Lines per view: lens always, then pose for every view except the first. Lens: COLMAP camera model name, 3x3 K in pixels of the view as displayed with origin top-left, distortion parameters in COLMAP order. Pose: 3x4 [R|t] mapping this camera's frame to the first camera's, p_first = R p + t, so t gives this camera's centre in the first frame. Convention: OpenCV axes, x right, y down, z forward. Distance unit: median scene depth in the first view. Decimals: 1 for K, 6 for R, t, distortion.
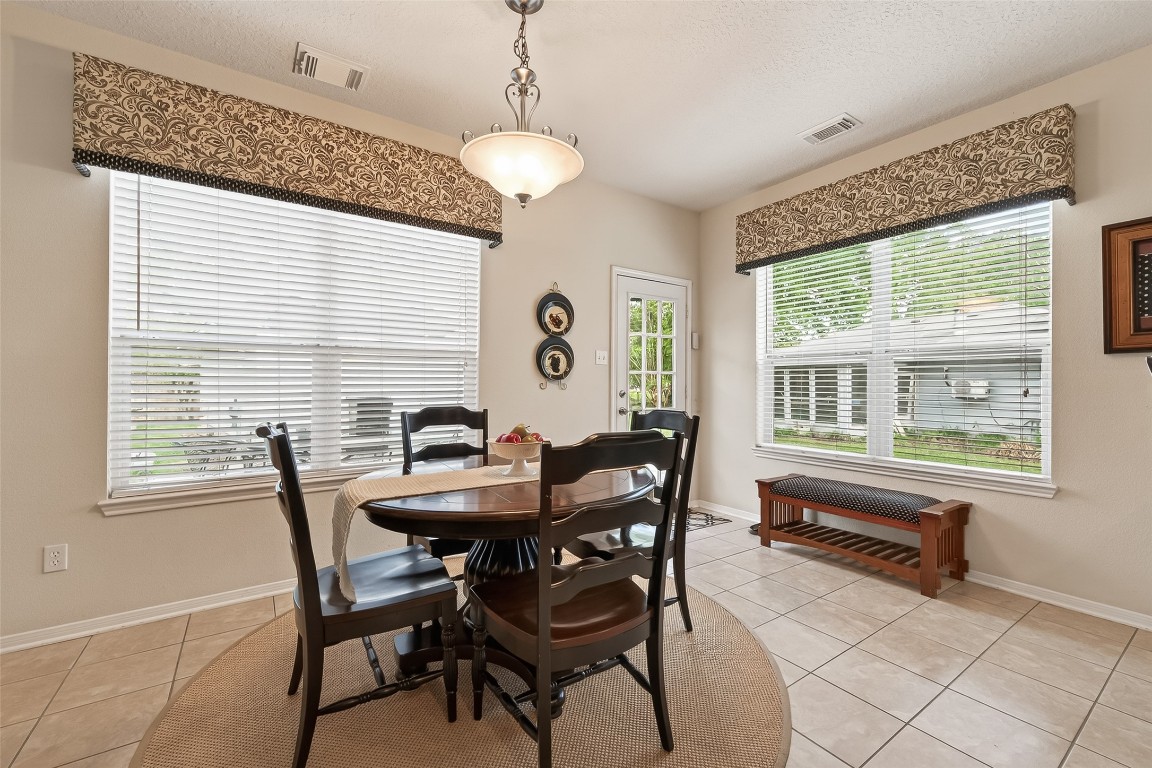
lens RADIAL K [[480.2, 0, 588.1], [0, 480.2, 378.5], [0, 0, 1]] dist [0.007965, -0.003023]
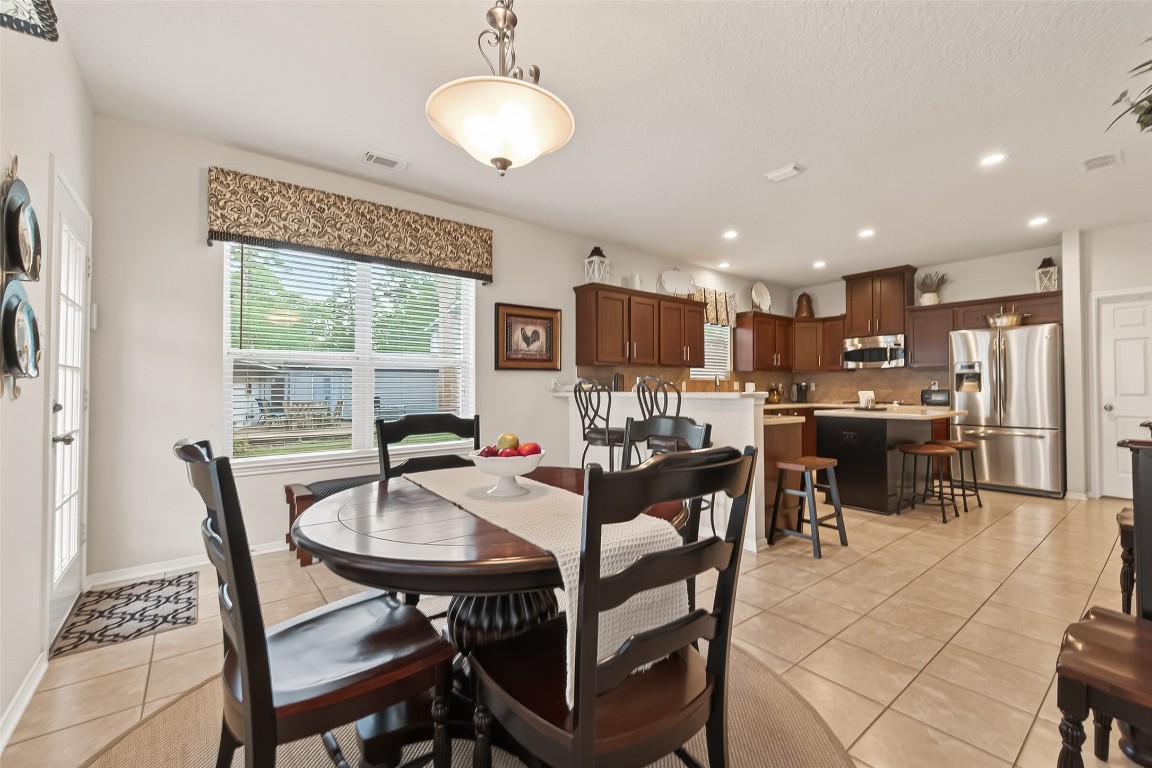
lens RADIAL K [[480.2, 0, 584.4], [0, 480.2, 380.7], [0, 0, 1]] dist [0.007965, -0.003023]
pose [[-0.067222, 0.013736, 0.997644, -0.614007], [-0.003081, 0.999898, -0.013975, 0.013465], [-0.997733, -0.004013, -0.067172, 0.578691]]
